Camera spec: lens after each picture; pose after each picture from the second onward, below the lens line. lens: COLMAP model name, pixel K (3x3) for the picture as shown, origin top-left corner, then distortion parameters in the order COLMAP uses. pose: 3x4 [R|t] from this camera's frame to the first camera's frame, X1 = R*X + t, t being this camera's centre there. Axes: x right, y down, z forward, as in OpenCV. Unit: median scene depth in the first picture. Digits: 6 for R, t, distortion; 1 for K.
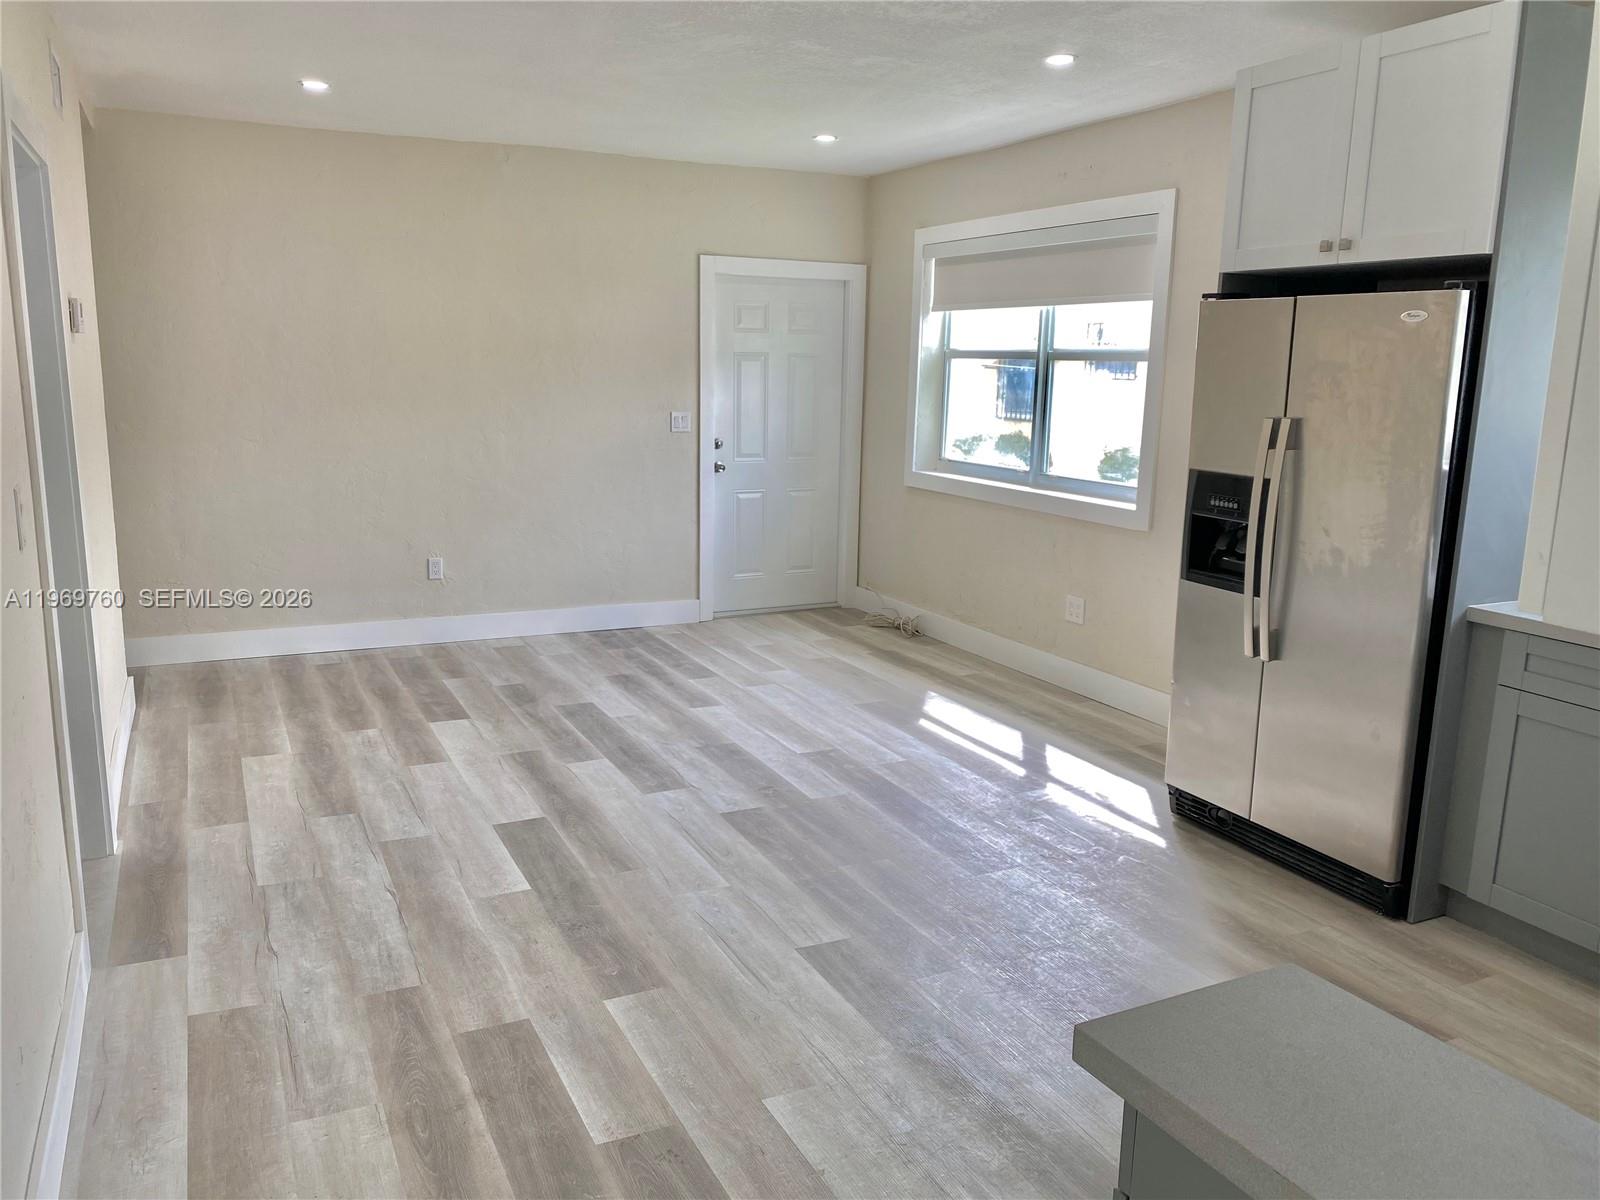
lens RADIAL K [[1220.6, 0, 792.8], [0, 1220.6, 581.5], [0, 0, 1]] dist [0.024202, -0.004607]
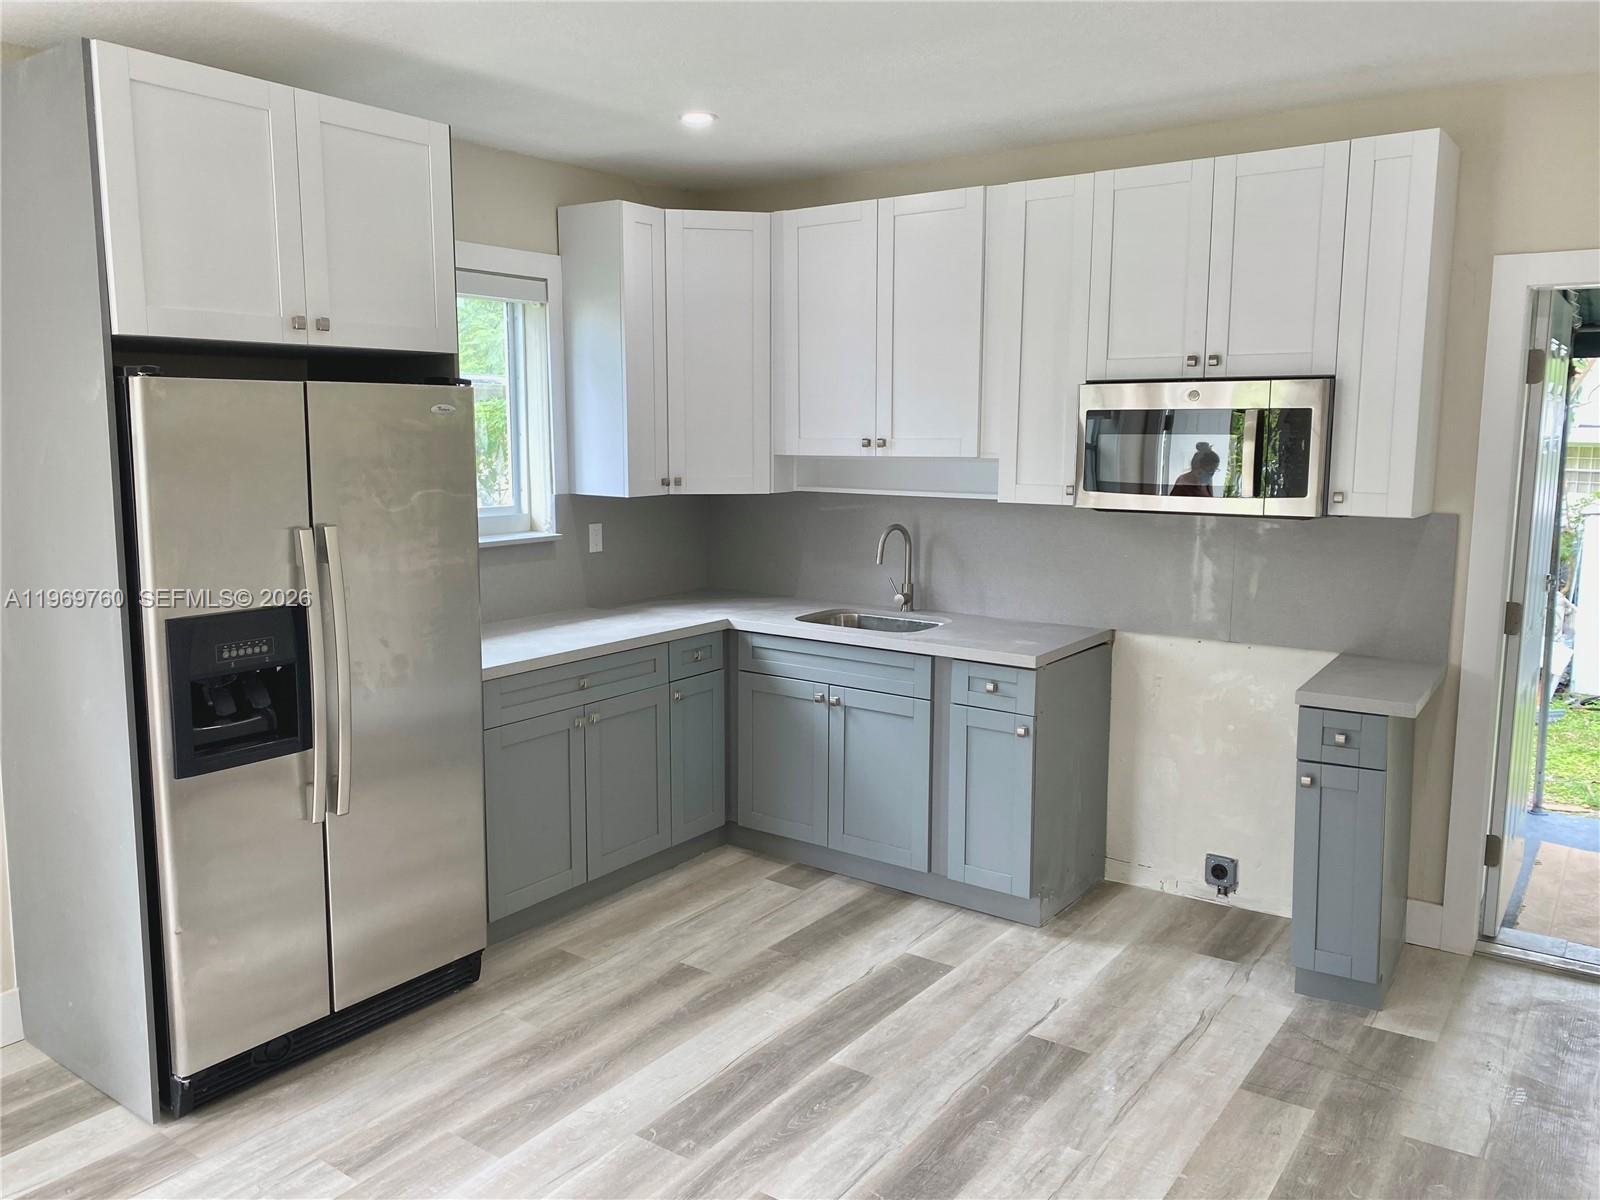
lens RADIAL K [[1220.6, 0, 792.8], [0, 1220.6, 581.5], [0, 0, 1]] dist [0.024202, -0.004607]
pose [[-0.480043, -0.134040, 0.866944, -0.424703], [0.147356, 0.961895, 0.230315, -0.215621], [-0.864780, 0.238311, -0.441999, 0.983443]]
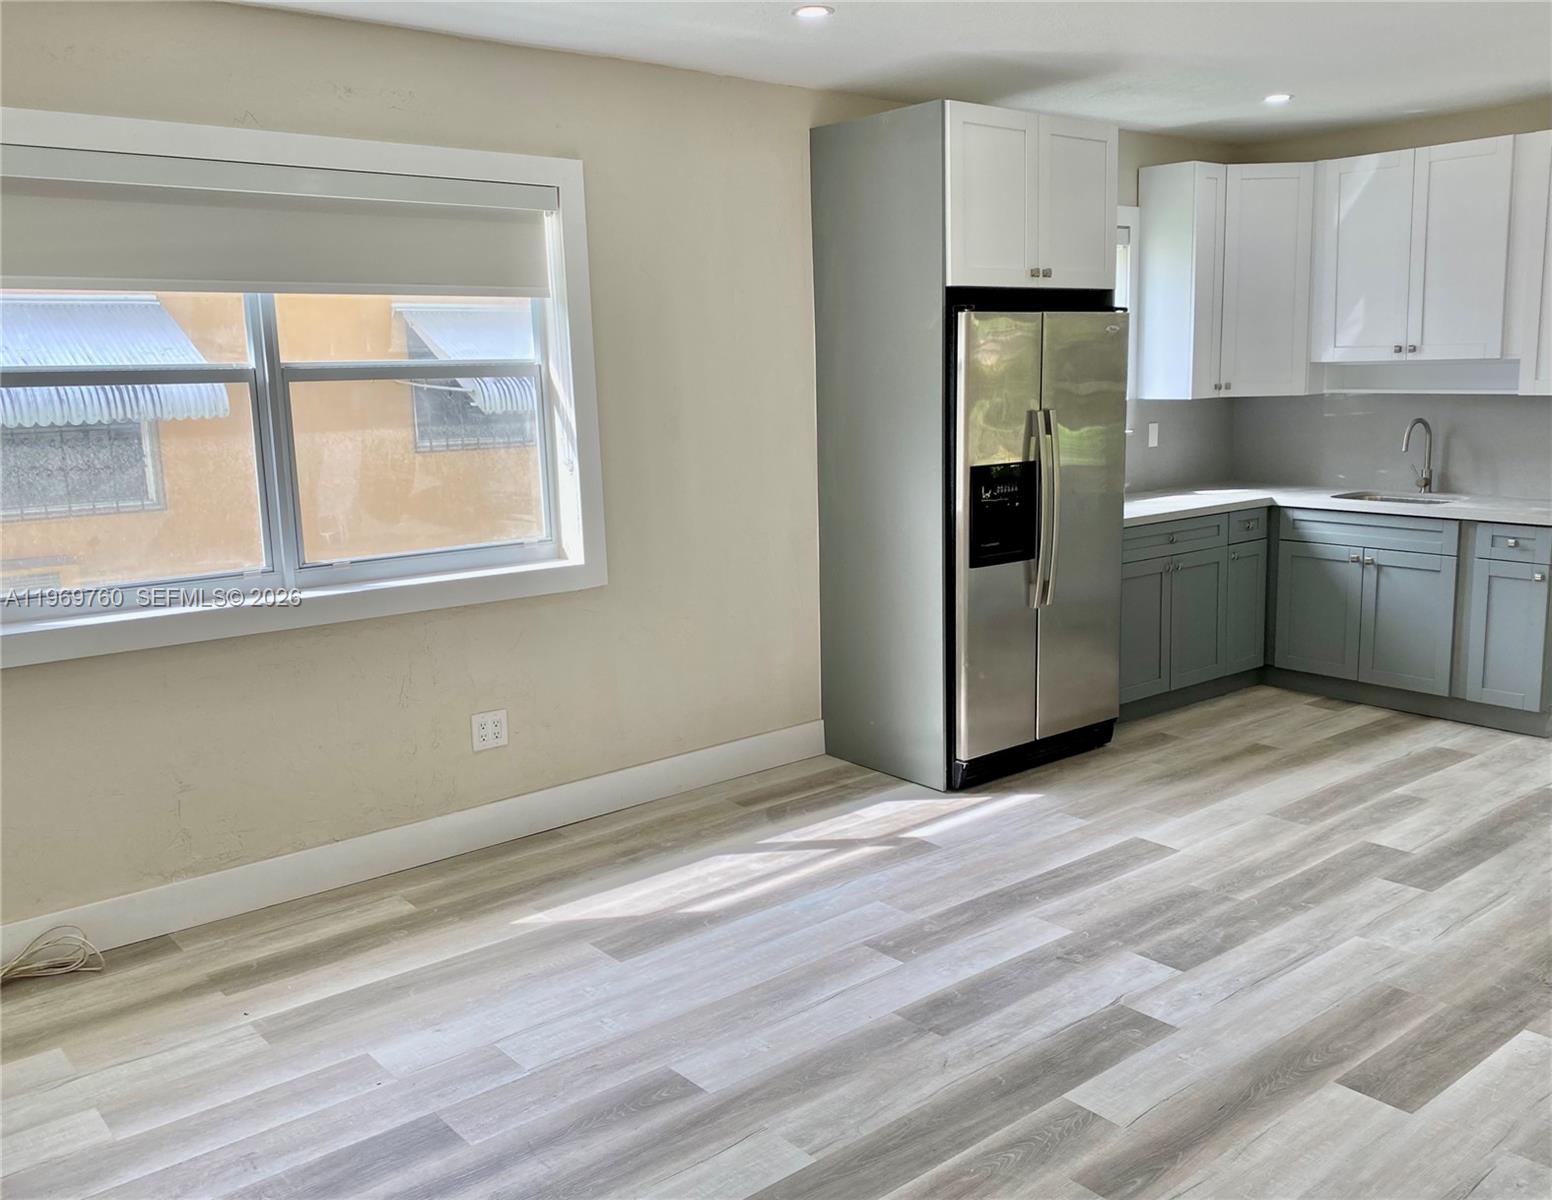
lens RADIAL K [[1388.5, 0, 821.3], [0, 1388.5, 597.7], [0, 0, 1]] dist [0.058556, -0.163663]
pose [[-0.262384, -0.179301, 0.948159, -0.817006], [0.188774, 0.954062, 0.232657, -0.288869], [-0.946319, 0.240033, -0.216483, 1.404351]]
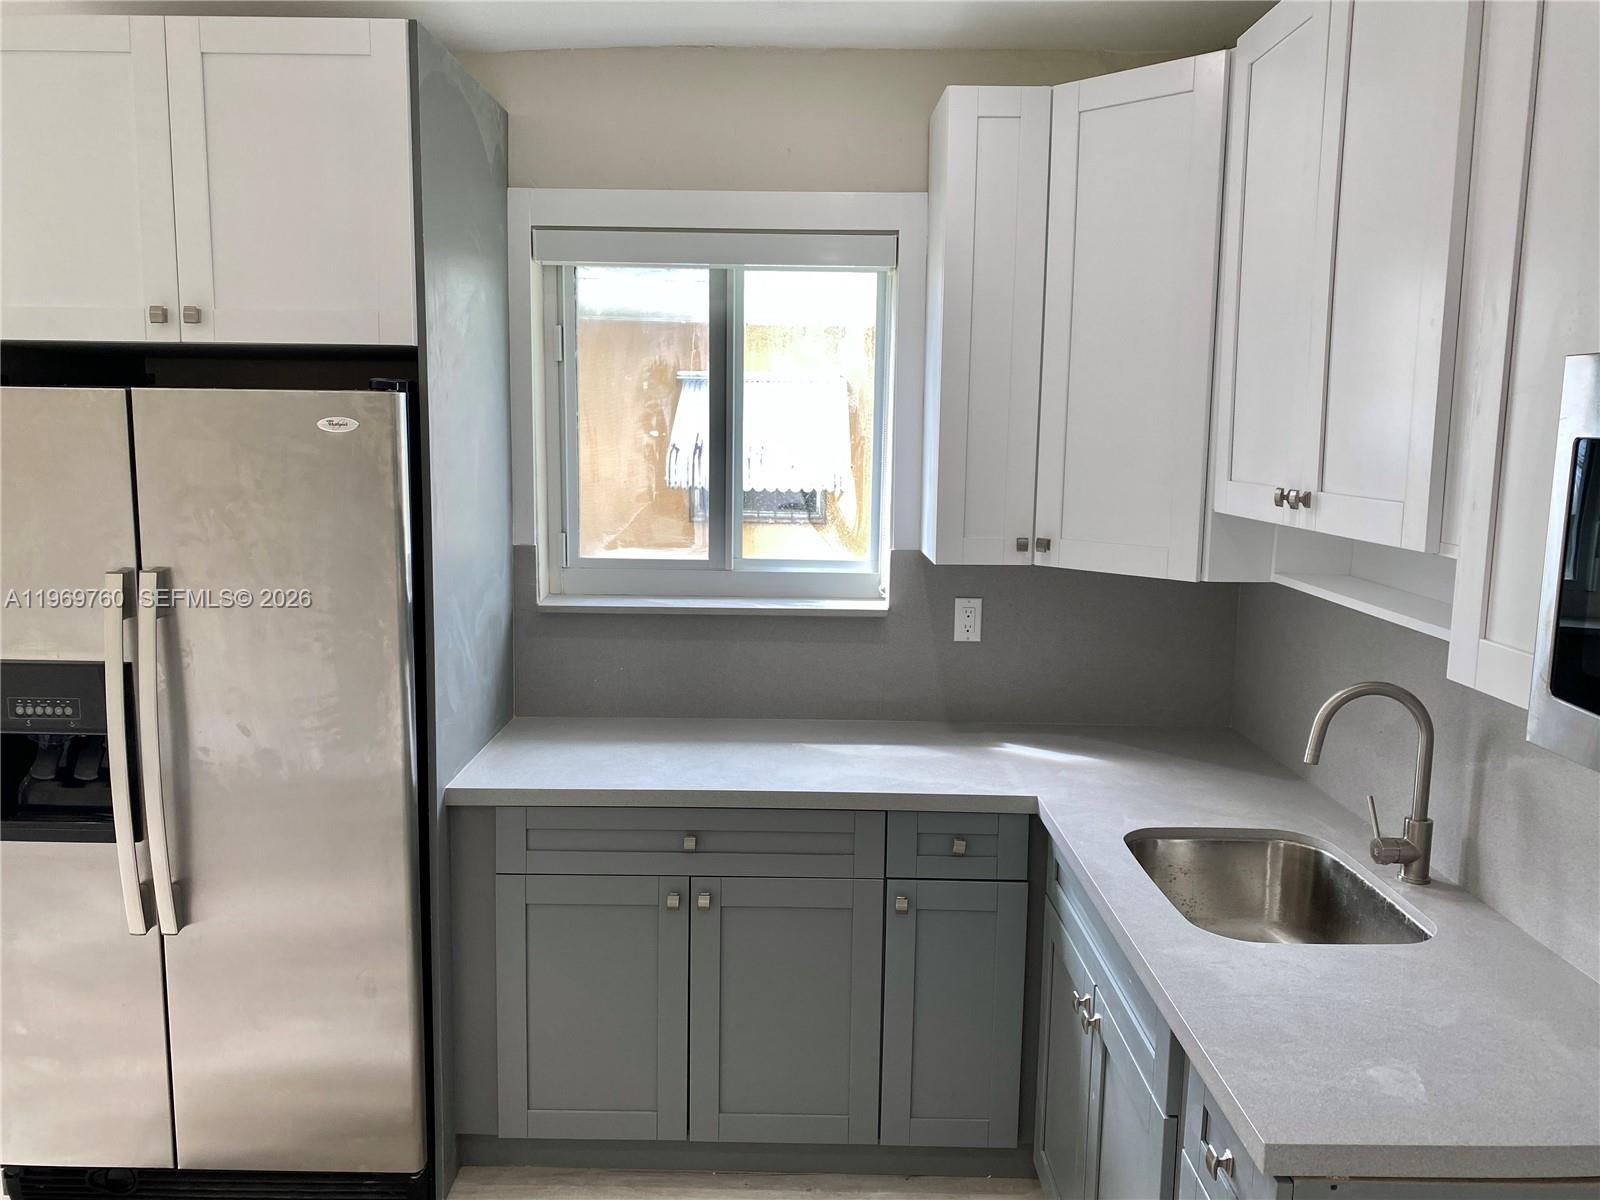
lens RADIAL K [[1215.1, 0, 796.4], [0, 1215.1, 576.1], [0, 0, 1]] dist [-0.005277, -0.001761]
pose [[0.434373, -0.129273, 0.891408, -0.022398], [0.159110, 0.985097, 0.065327, -0.104873], [-0.886569, 0.113455, 0.448468, 0.357622]]
